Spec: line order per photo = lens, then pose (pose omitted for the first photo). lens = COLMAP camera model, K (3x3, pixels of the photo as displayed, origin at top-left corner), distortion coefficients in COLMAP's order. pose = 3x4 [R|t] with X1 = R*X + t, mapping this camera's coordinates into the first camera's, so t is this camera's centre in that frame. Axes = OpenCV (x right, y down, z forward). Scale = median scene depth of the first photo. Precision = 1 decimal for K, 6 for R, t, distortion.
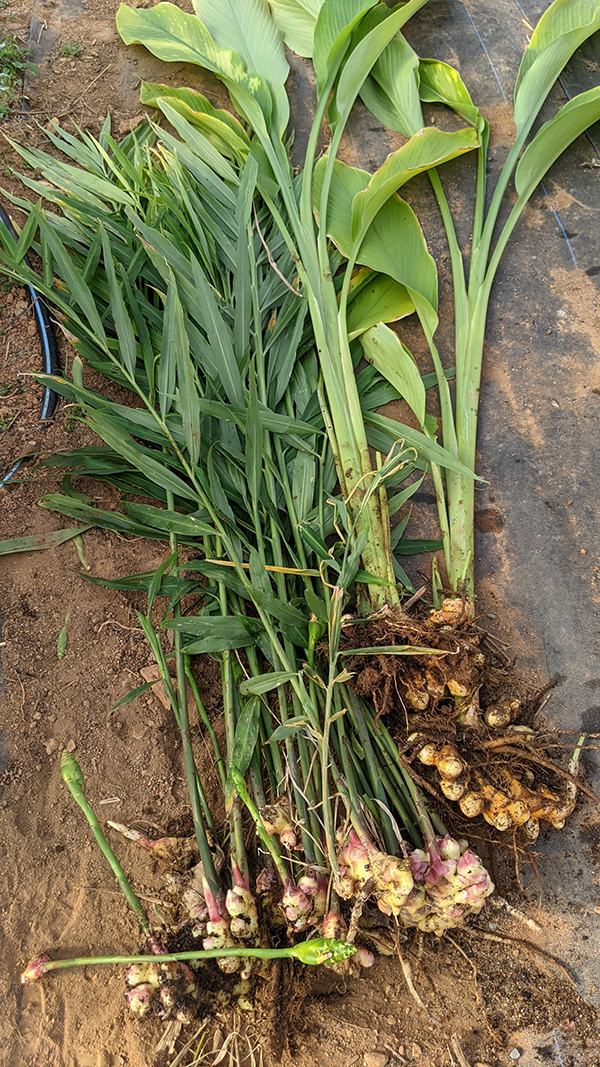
lens RADIAL K [[832.3, 0, 300.0], [0, 832.3, 533.5], [0, 0, 1]] dist [0.066398, -0.133616]
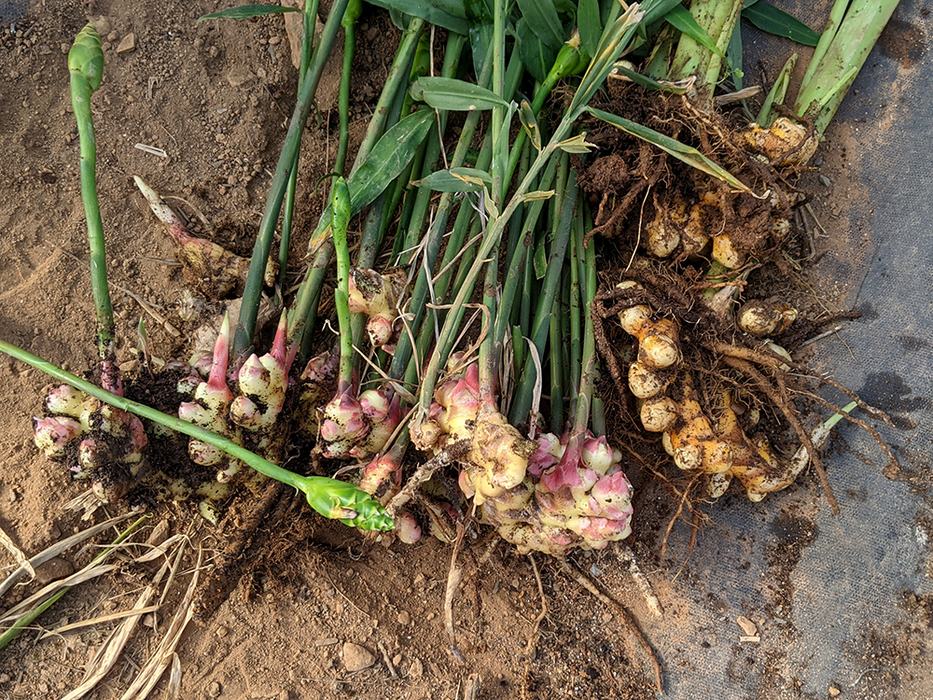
lens RADIAL K [[827.1, 0, 466.5], [0, 827.1, 350.0], [0, 0, 1]] dist [-0.011950, -0.002775]
pose [[0.891164, 0.452267, 0.035786, 0.029453], [-0.437322, 0.835364, 0.333040, 0.138910], [0.120729, -0.312444, 0.942233, 0.410941]]
